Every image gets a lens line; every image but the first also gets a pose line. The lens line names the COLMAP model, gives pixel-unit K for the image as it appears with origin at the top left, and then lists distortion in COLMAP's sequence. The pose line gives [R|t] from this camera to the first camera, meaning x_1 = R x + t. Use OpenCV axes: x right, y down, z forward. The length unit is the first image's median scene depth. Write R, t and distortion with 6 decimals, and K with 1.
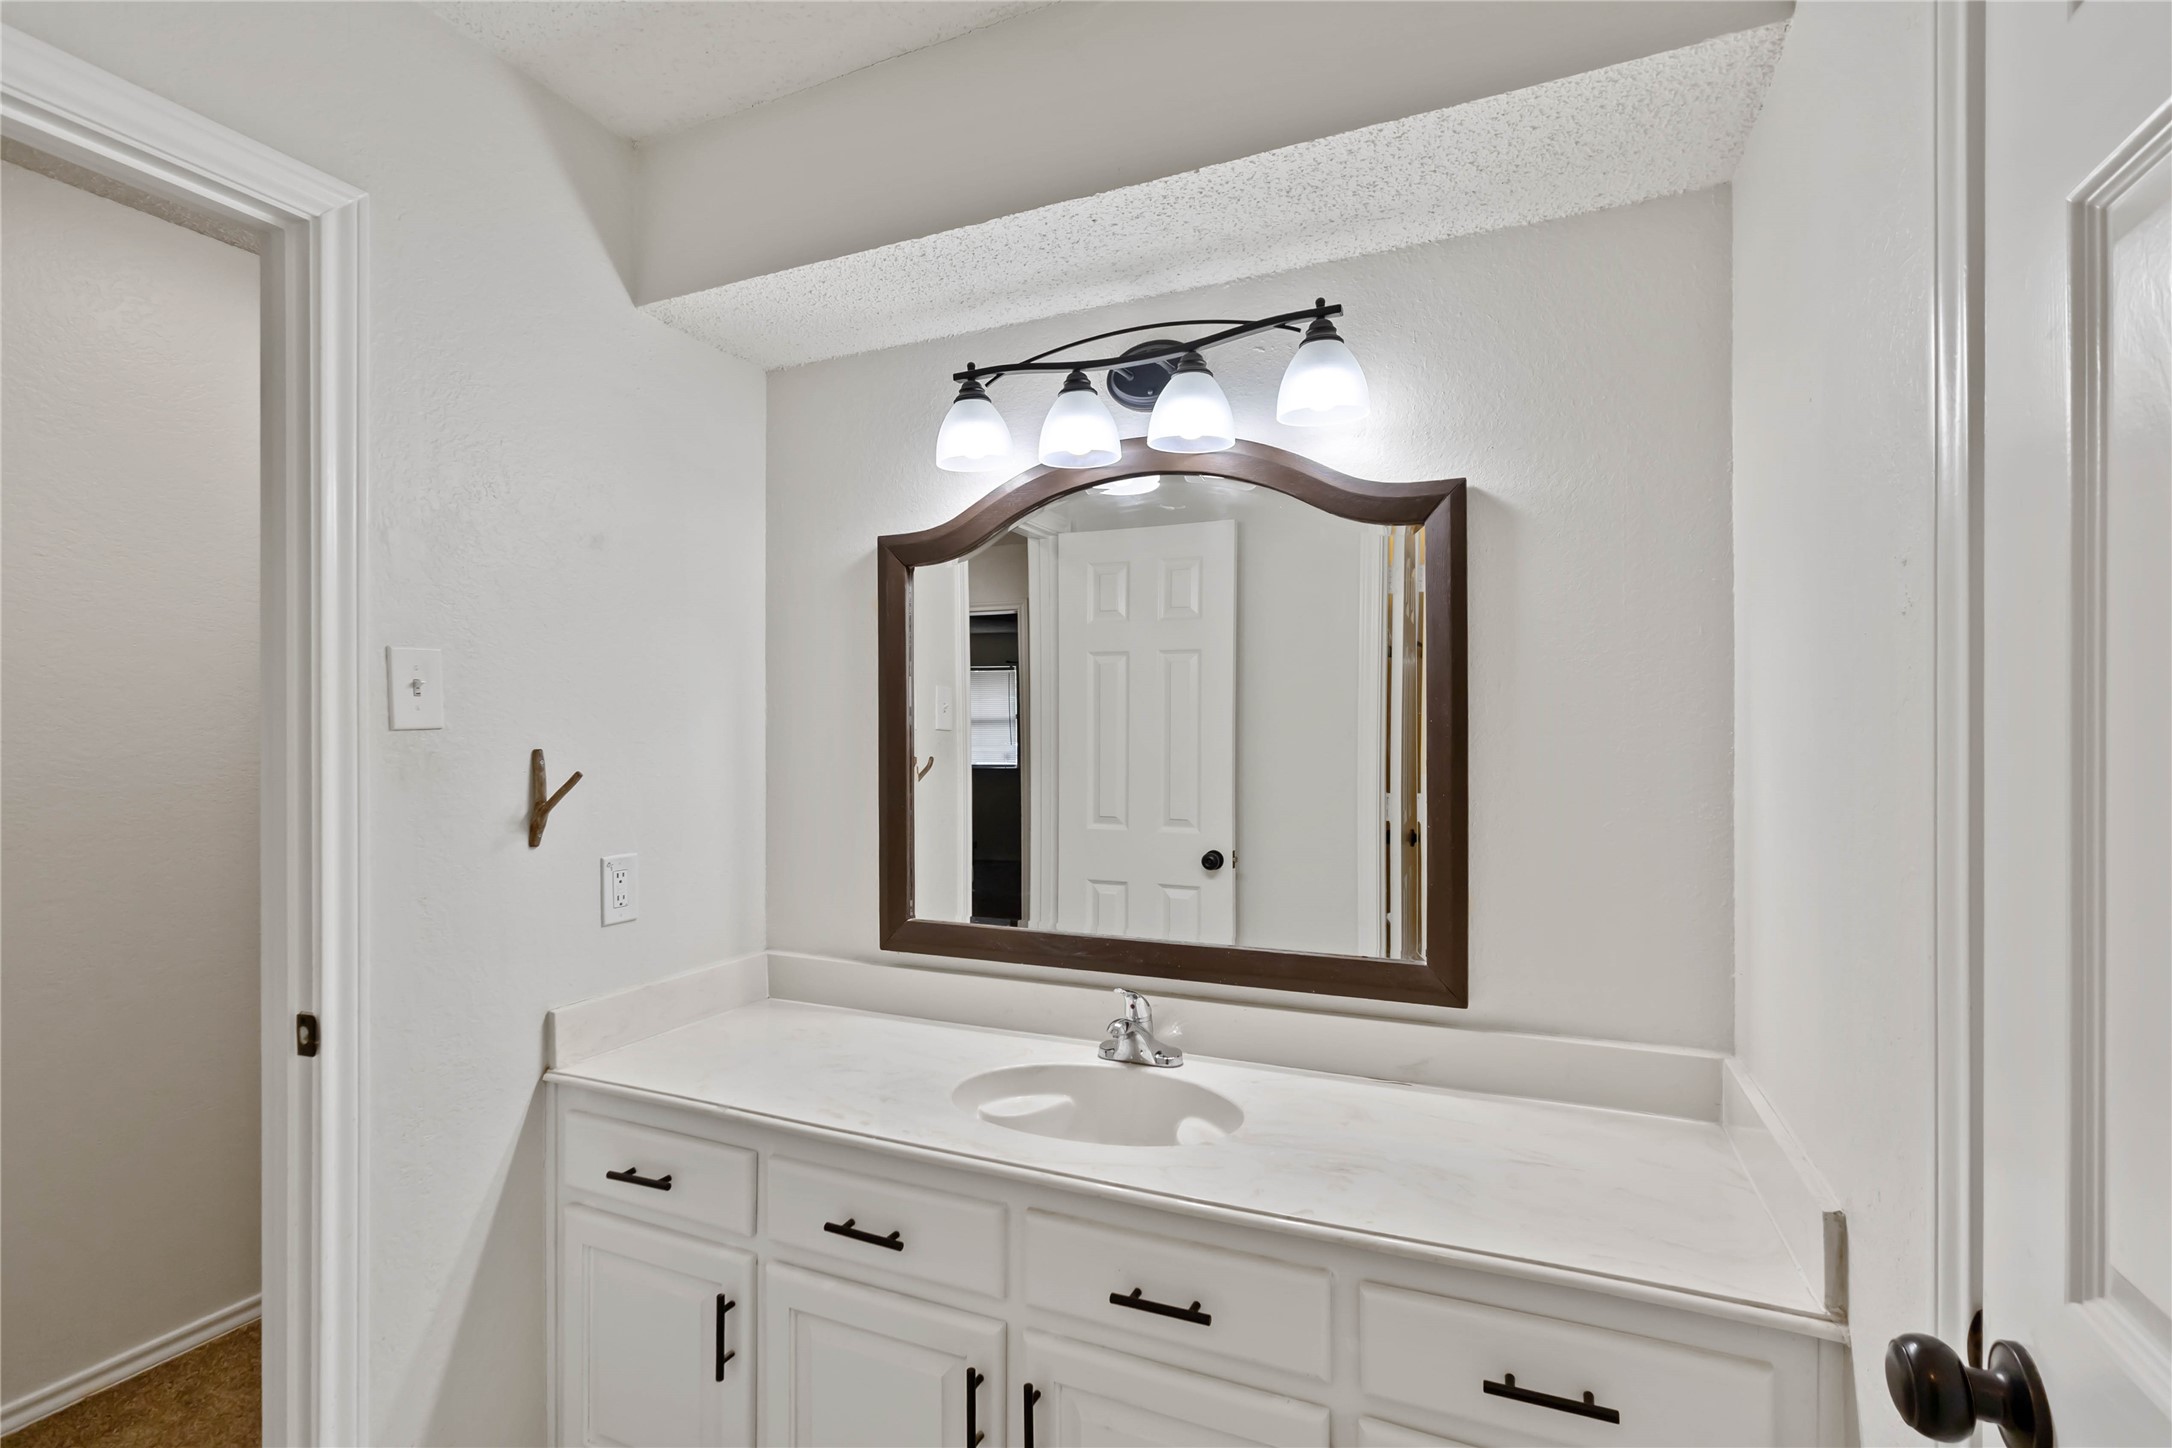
lens RADIAL K [[980.4, 0, 1081.9], [0, 980.4, 725.9], [0, 0, 1]] dist [0.020113, 0.001097]
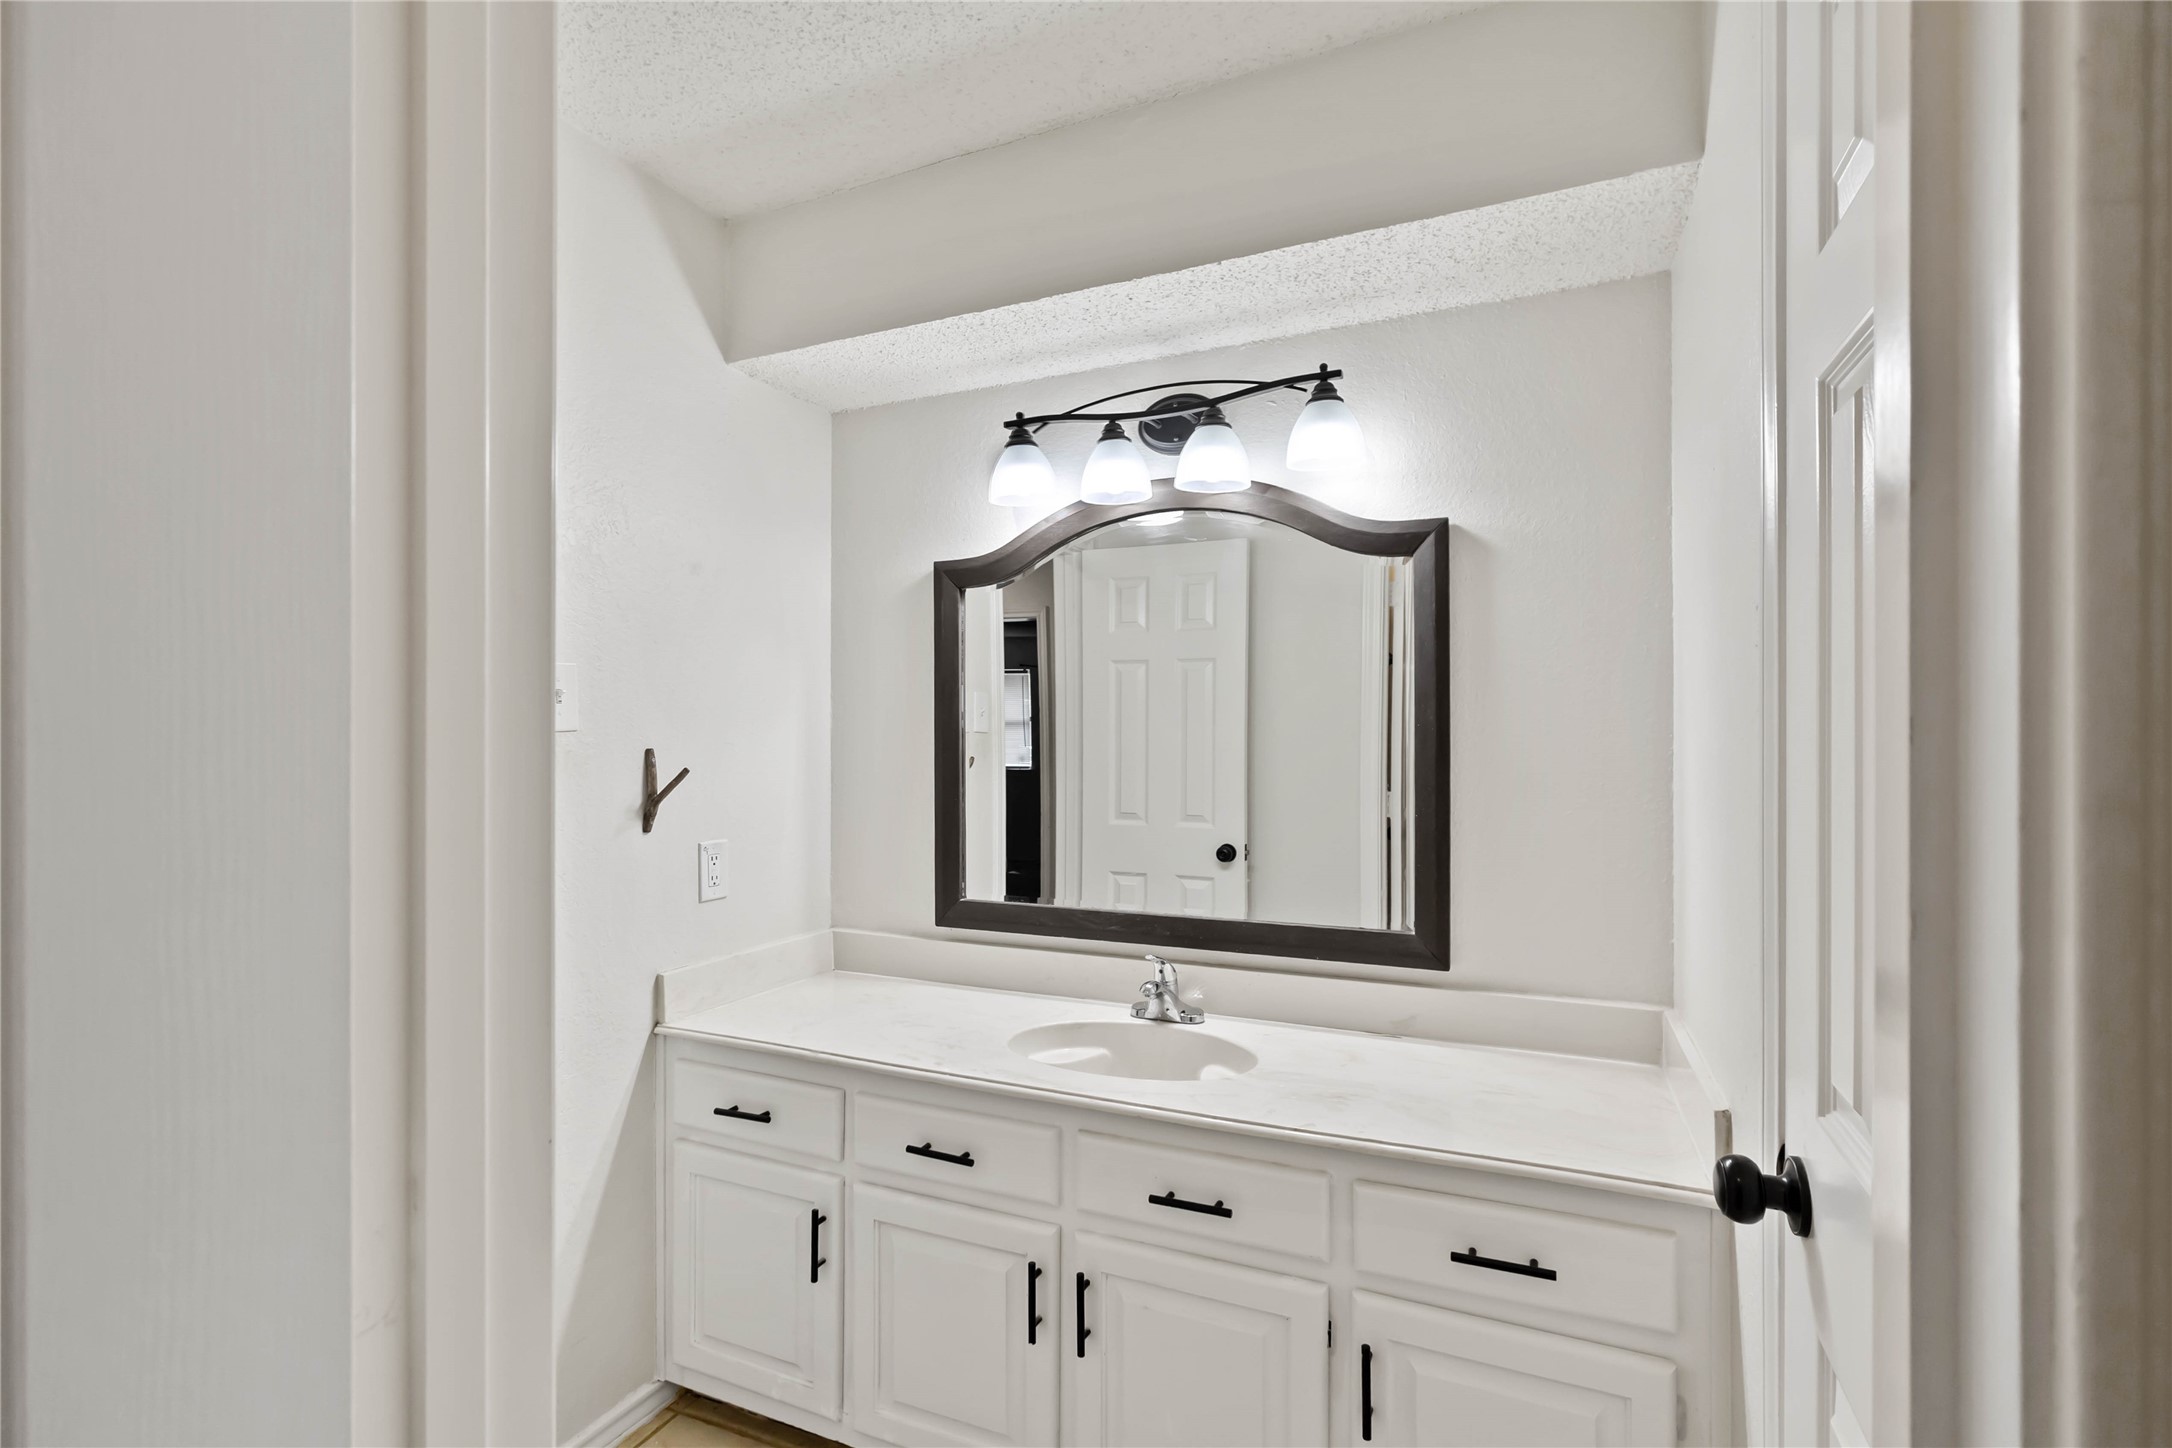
lens RADIAL K [[980.4, 0, 1086.5], [0, 980.4, 727.1], [0, 0, 1]] dist [0.020113, 0.001097]
pose [[0.999994, 0.001044, -0.003327, -0.034535], [-0.001049, 0.999999, -0.001272, -0.000786], [0.003325, 0.001275, 0.999994, -0.166487]]
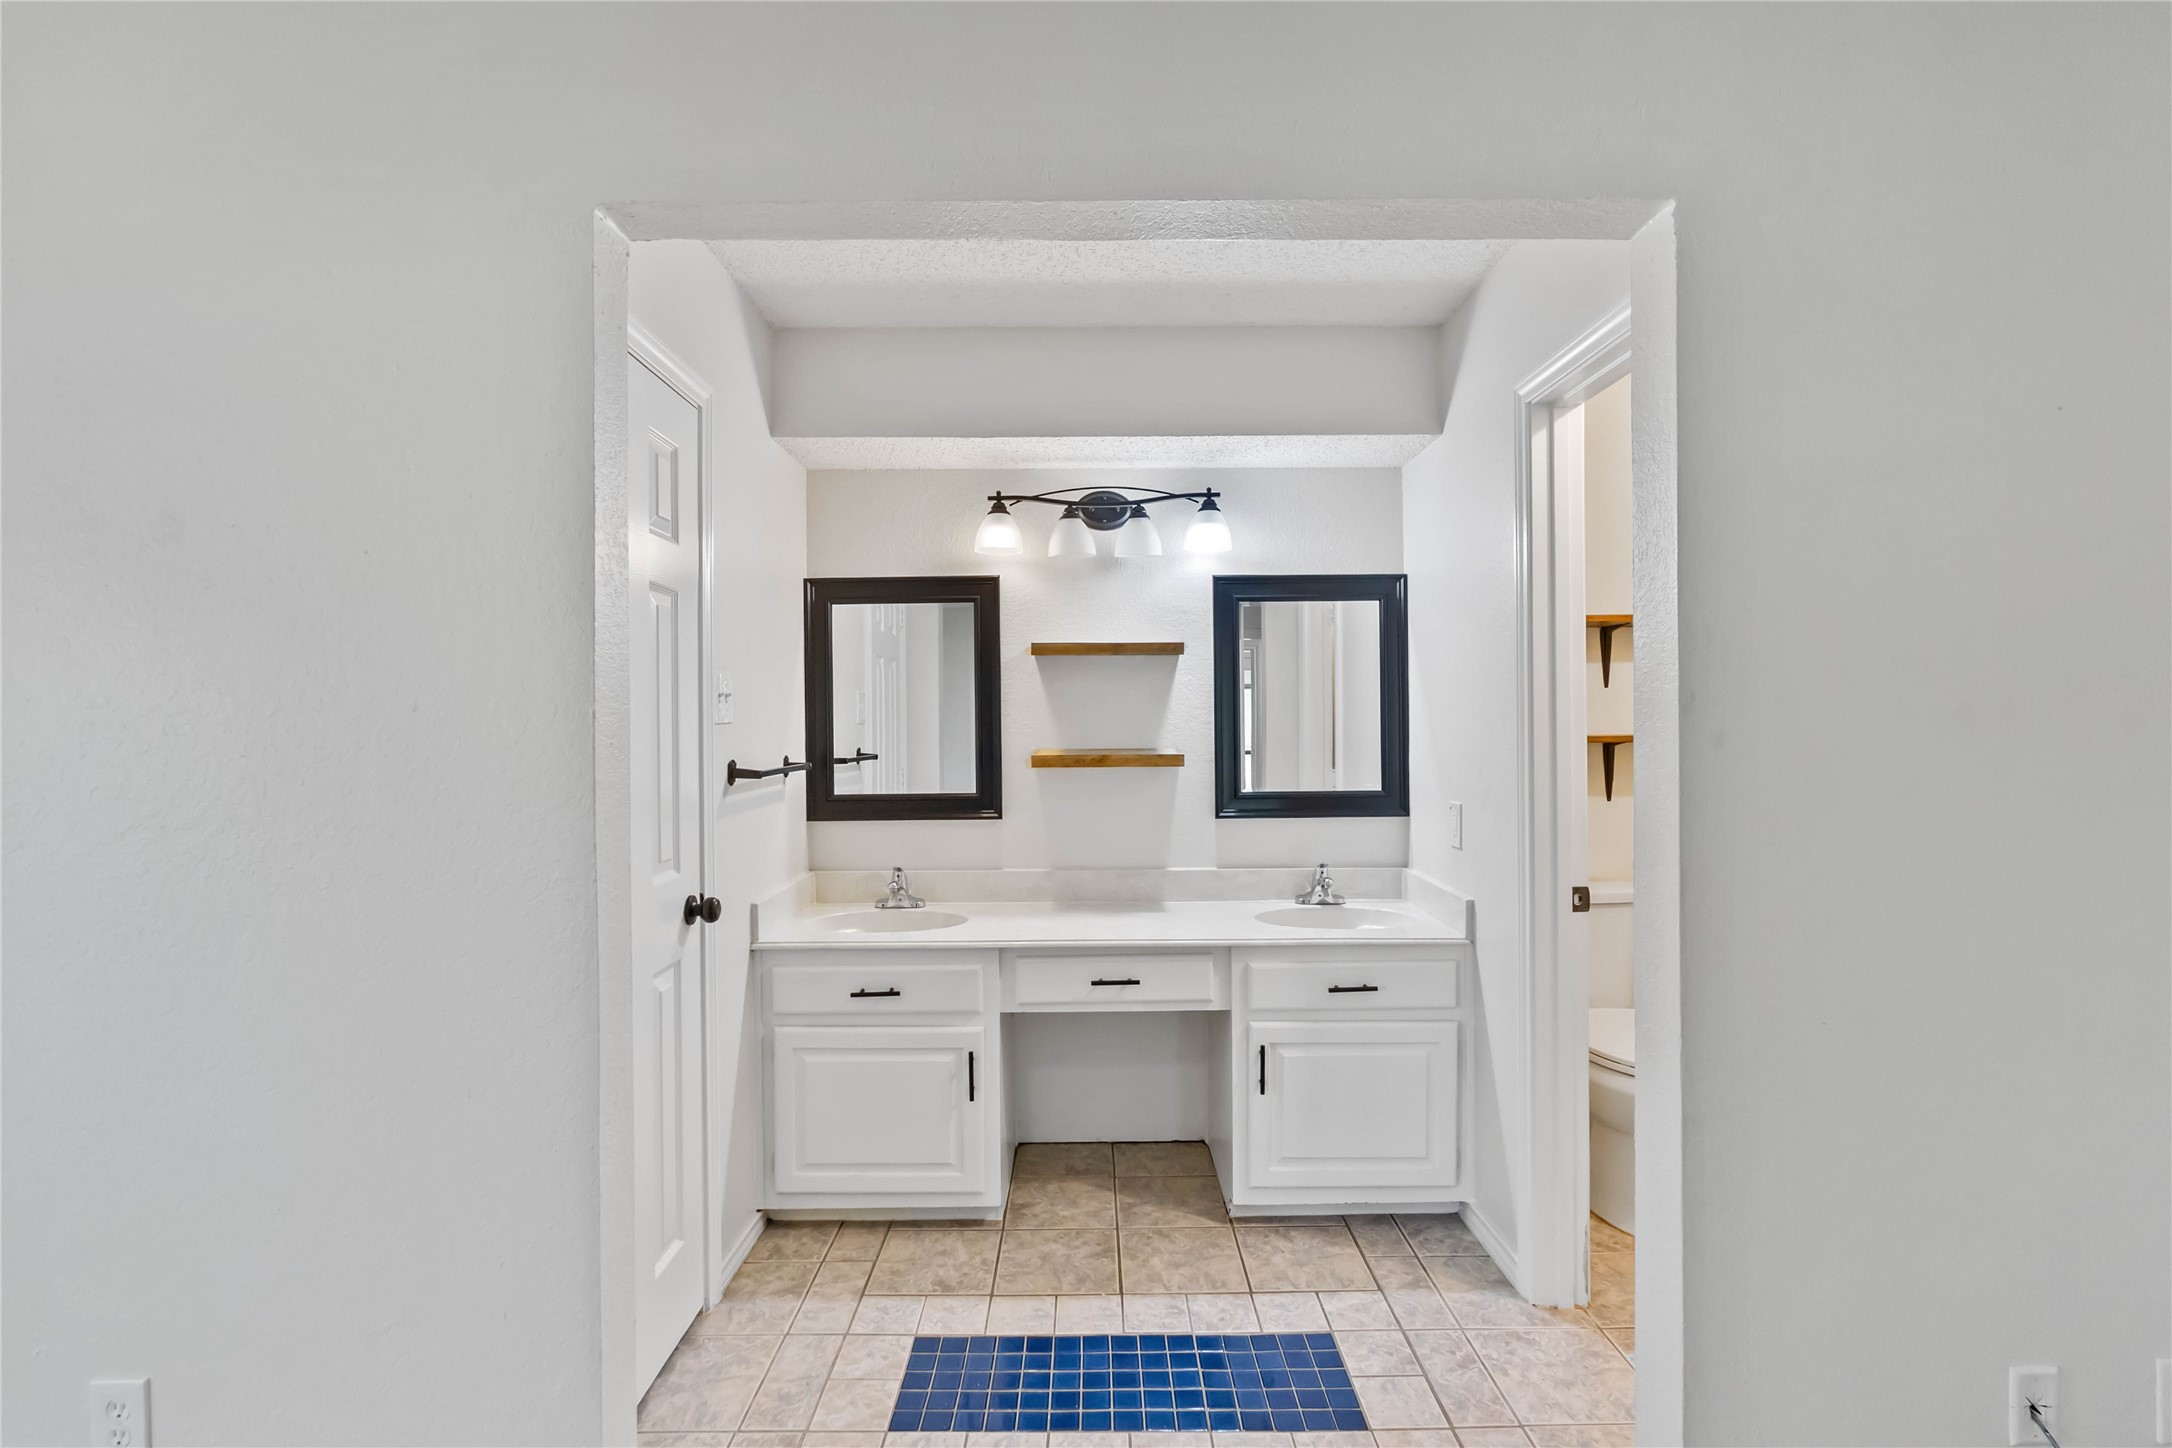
lens RADIAL K [[980.4, 0, 1093.8], [0, 980.4, 722.2], [0, 0, 1]] dist [0.020113, 0.001097]
pose [[0.913149, -0.003636, 0.407609, -0.713395], [0.000430, 0.999968, 0.007957, -0.000270], [-0.407625, -0.007091, 0.913122, -0.616904]]
